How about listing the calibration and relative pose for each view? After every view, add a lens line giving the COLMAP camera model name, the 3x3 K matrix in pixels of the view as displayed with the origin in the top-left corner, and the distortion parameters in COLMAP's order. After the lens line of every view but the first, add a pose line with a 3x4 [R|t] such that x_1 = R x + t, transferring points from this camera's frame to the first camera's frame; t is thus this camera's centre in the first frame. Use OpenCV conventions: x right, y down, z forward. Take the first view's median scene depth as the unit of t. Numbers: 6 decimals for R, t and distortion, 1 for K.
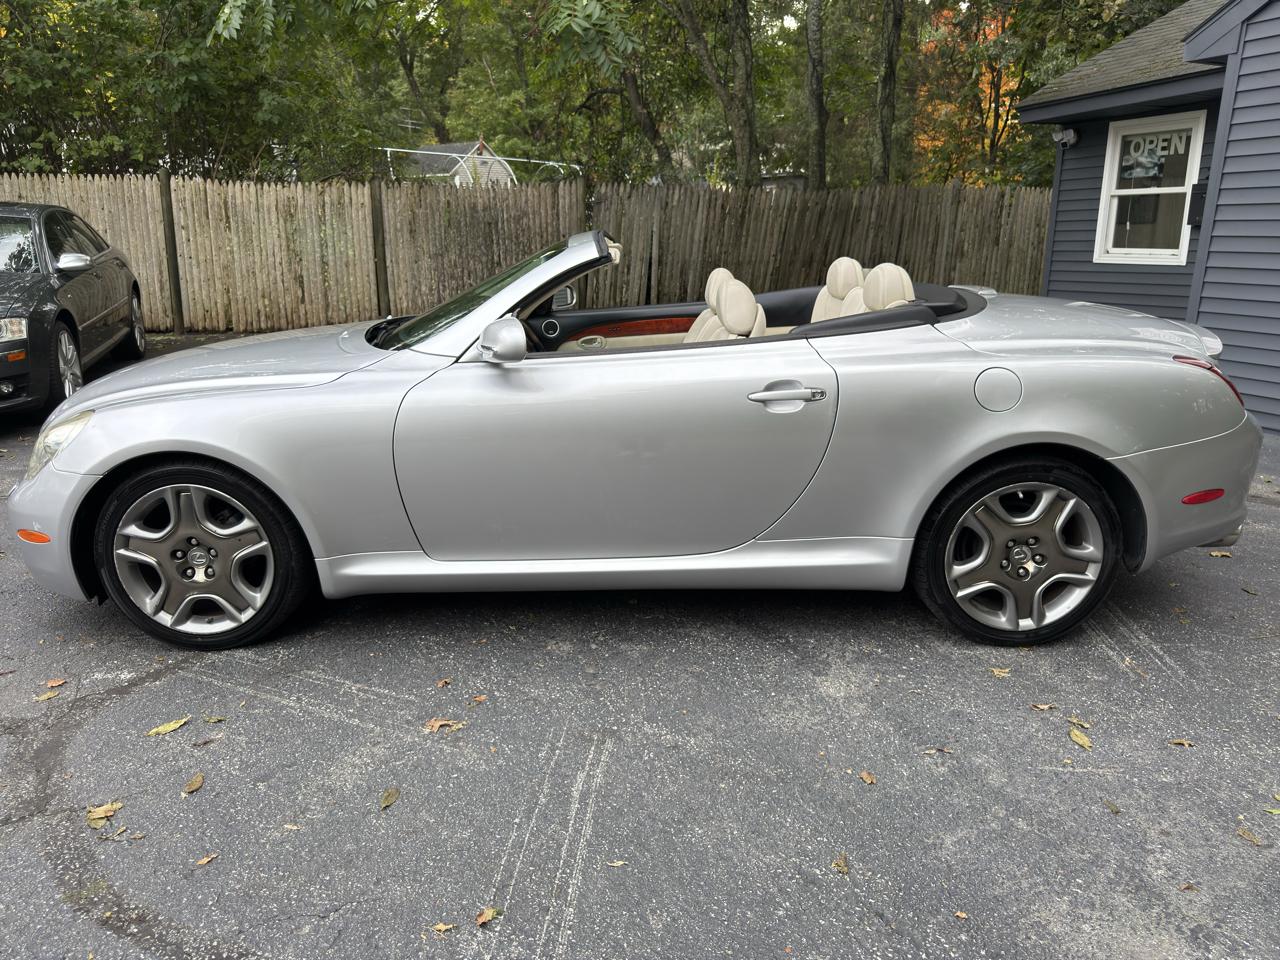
lens RADIAL K [[955.0, 0, 639.9], [0, 955.0, 488.9], [0, 0, 1]] dist [0.020067, -0.017966]
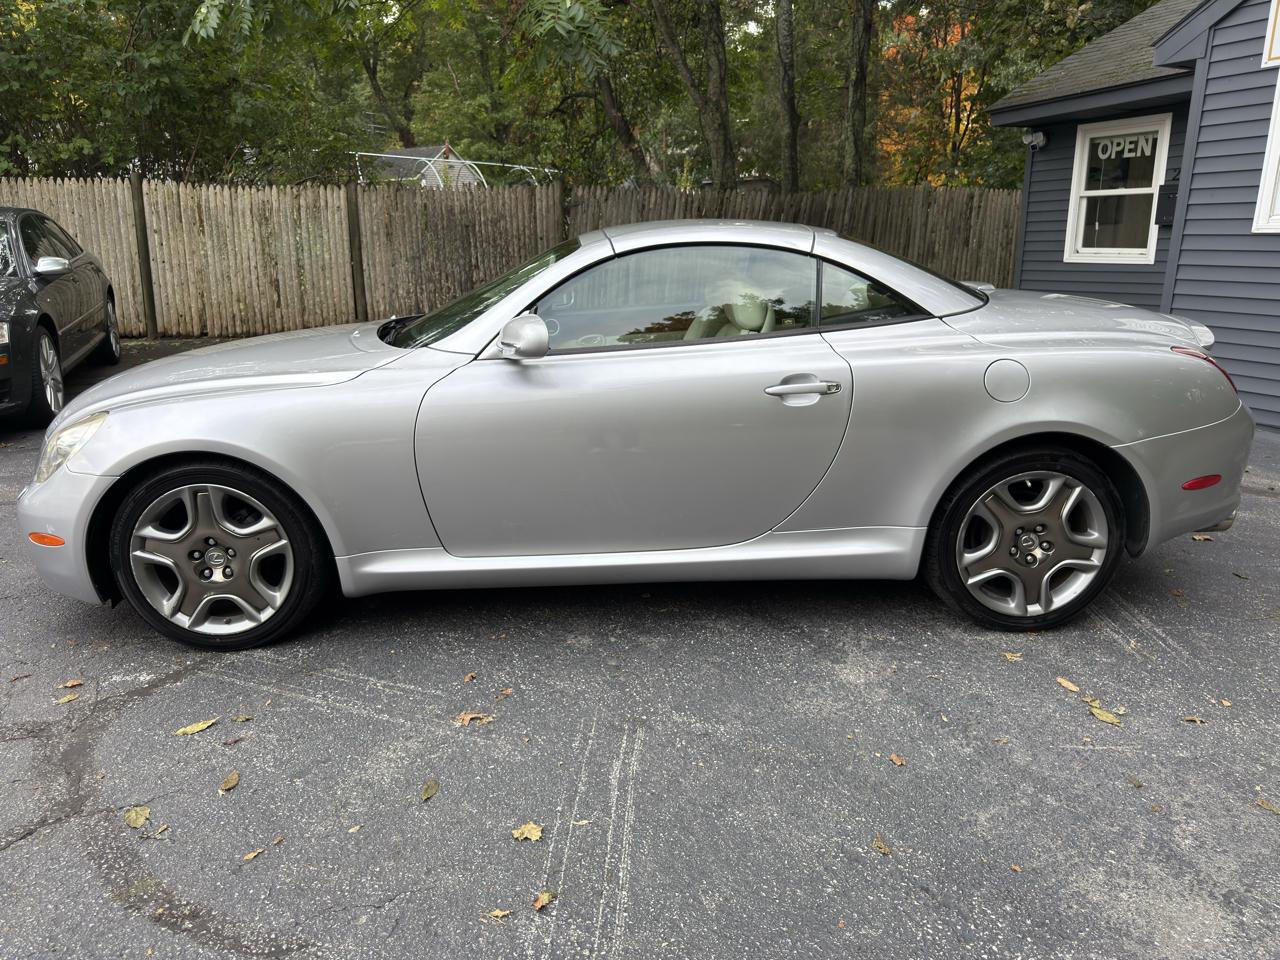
lens RADIAL K [[955.0, 0, 639.4], [0, 955.0, 486.8], [0, 0, 1]] dist [0.020067, -0.017966]
pose [[0.999247, -0.013567, 0.036361, -0.018311], [0.013800, 0.999886, -0.006174, 0.003331], [-0.036273, 0.006672, 0.999320, -0.003537]]
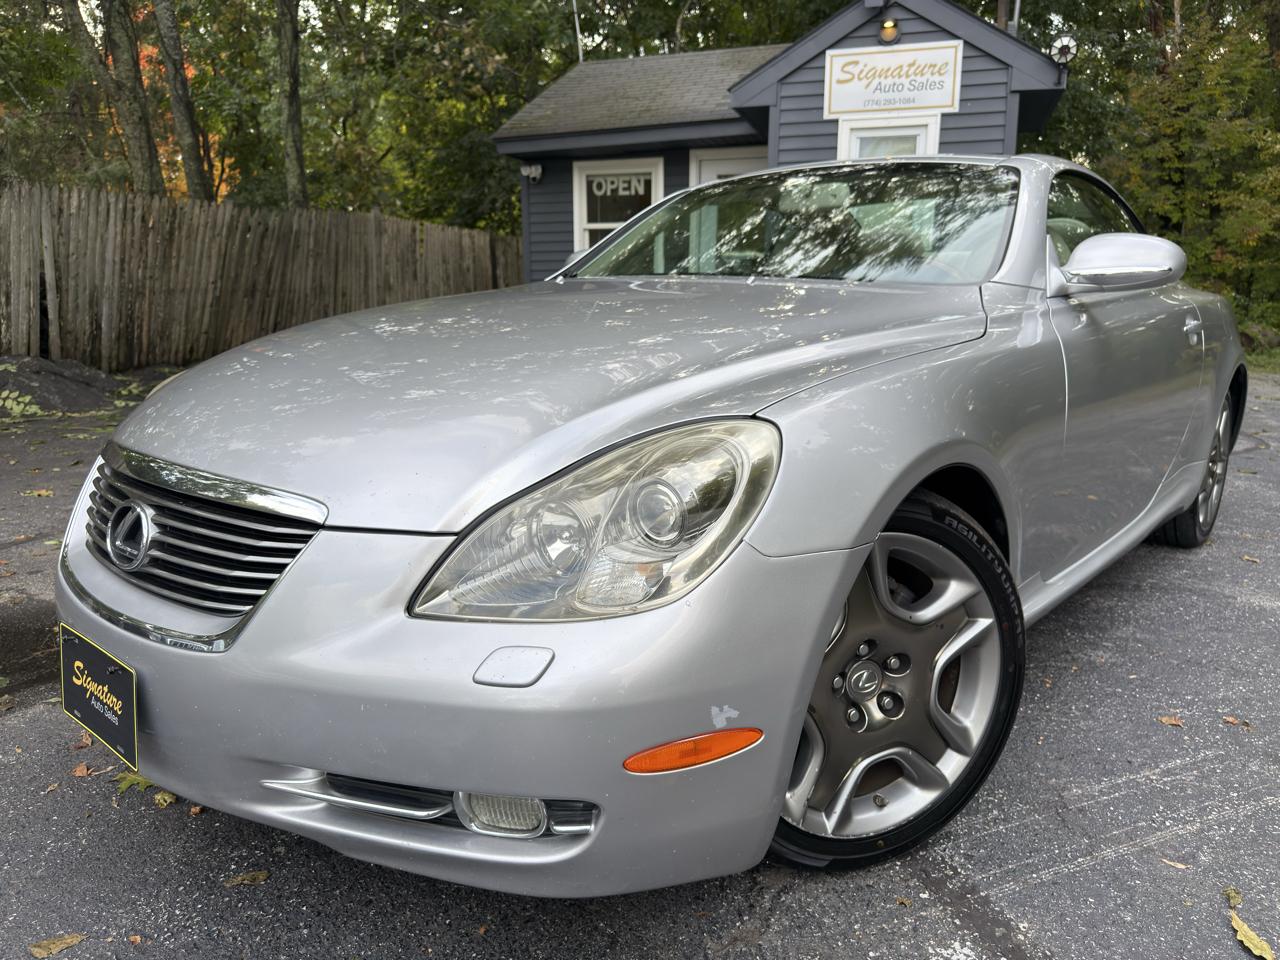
lens RADIAL K [[955.0, 0, 670.3], [0, 955.0, 481.5], [0, 0, 1]] dist [0.020067, -0.017966]
pose [[0.673695, -0.134071, 0.726746, -0.243519], [0.182546, 0.983122, 0.012147, -0.014989], [-0.716109, 0.124481, 0.686799, 0.190576]]
